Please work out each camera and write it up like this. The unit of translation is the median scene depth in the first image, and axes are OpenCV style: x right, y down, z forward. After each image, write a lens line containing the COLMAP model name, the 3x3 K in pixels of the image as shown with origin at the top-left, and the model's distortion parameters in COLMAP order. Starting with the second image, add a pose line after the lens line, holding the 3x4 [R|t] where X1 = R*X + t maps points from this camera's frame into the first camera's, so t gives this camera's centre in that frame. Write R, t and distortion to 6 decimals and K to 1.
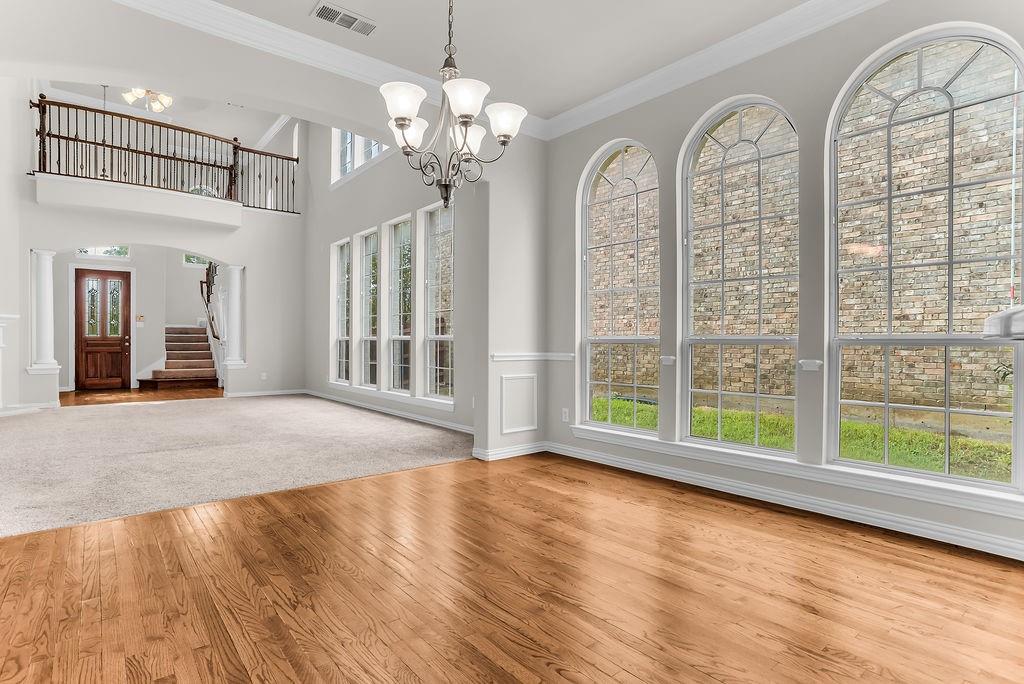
lens RADIAL K [[534.6, 0, 515.4], [0, 534.6, 348.0], [0, 0, 1]] dist [-0.016062, 0.003663]
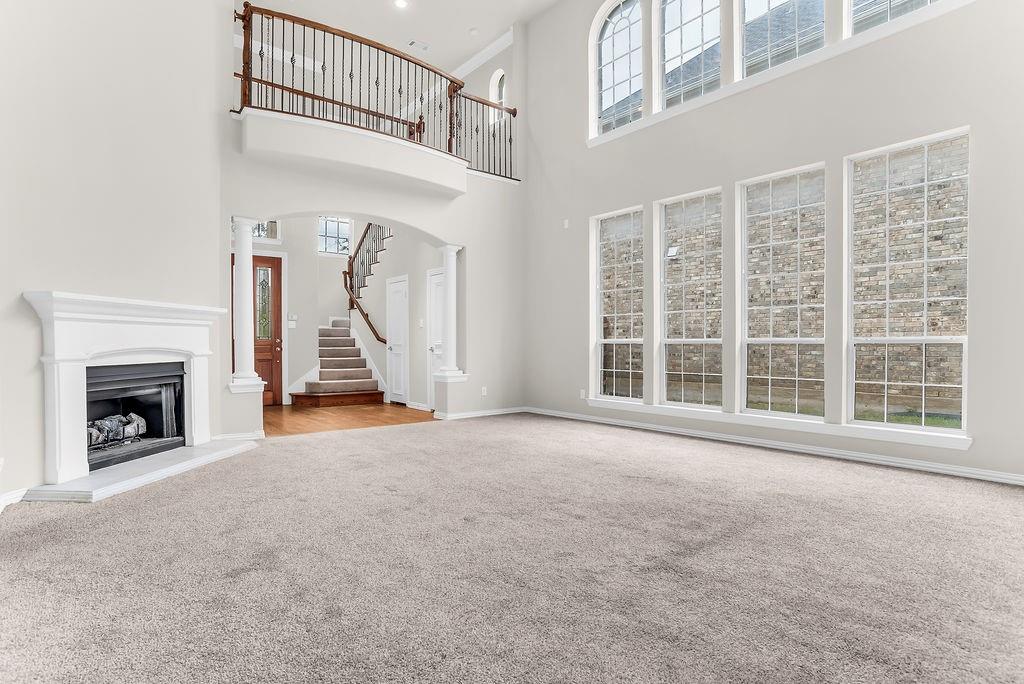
lens RADIAL K [[534.6, 0, 512.0], [0, 534.6, 347.8], [0, 0, 1]] dist [-0.016062, 0.003663]
pose [[0.999858, -0.002188, 0.016679, -0.401694], [0.002299, 0.999975, -0.006668, -0.003726], [-0.016664, 0.006705, 0.999839, 0.201373]]
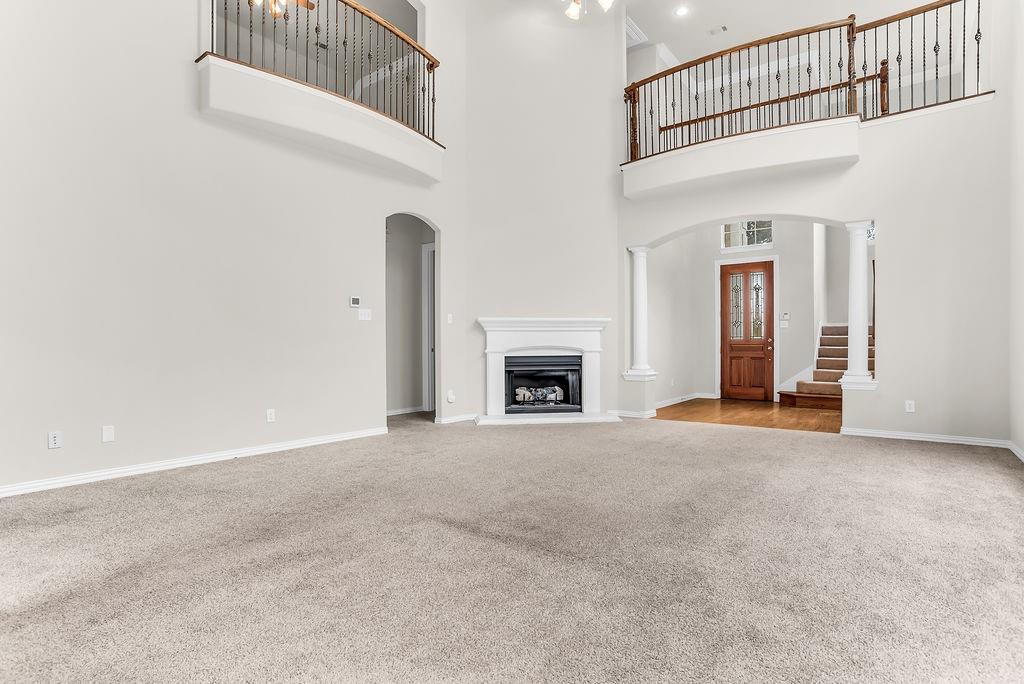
lens RADIAL K [[534.6, 0, 519.3], [0, 534.6, 340.8], [0, 0, 1]] dist [-0.016062, 0.003663]
pose [[0.267871, -0.008977, -0.963413, -0.034577], [-0.009612, 0.999882, -0.011990, -0.005333], [0.963407, 0.012472, 0.267753, 0.404398]]
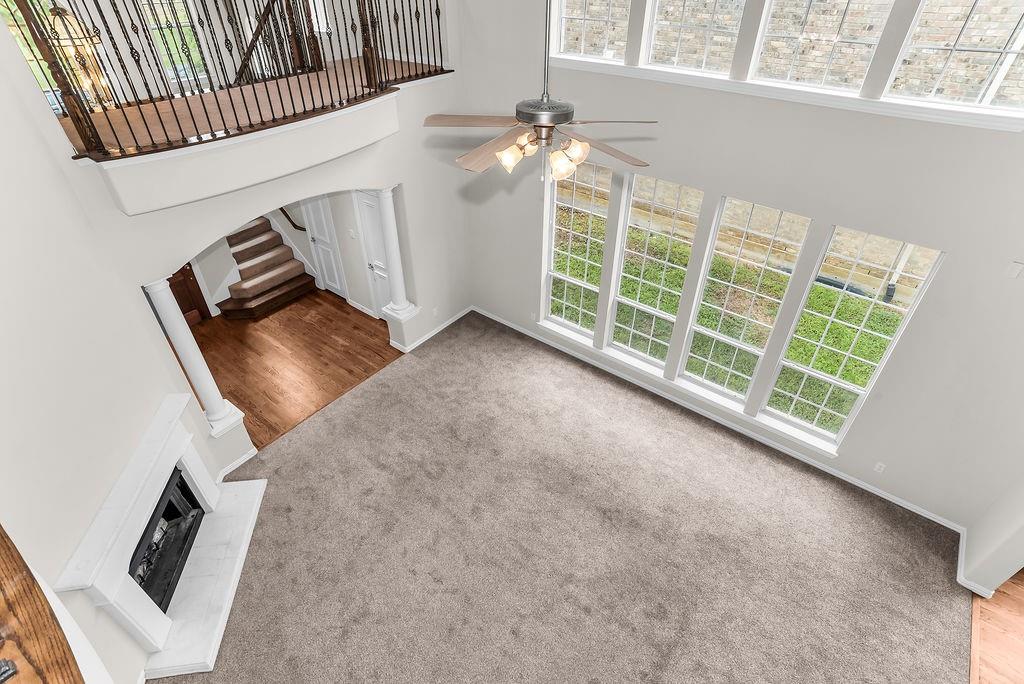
lens RADIAL K [[526.7, 0, 511.8], [0, 526.7, 340.2], [0, 0, 1]] dist [-0.005916, 0.000079]
pose [[0.970357, -0.148817, 0.190424, -0.468420], [0.003083, 0.795487, 0.605963, -0.350122], [-0.241657, -0.587413, 0.772365, 0.311235]]
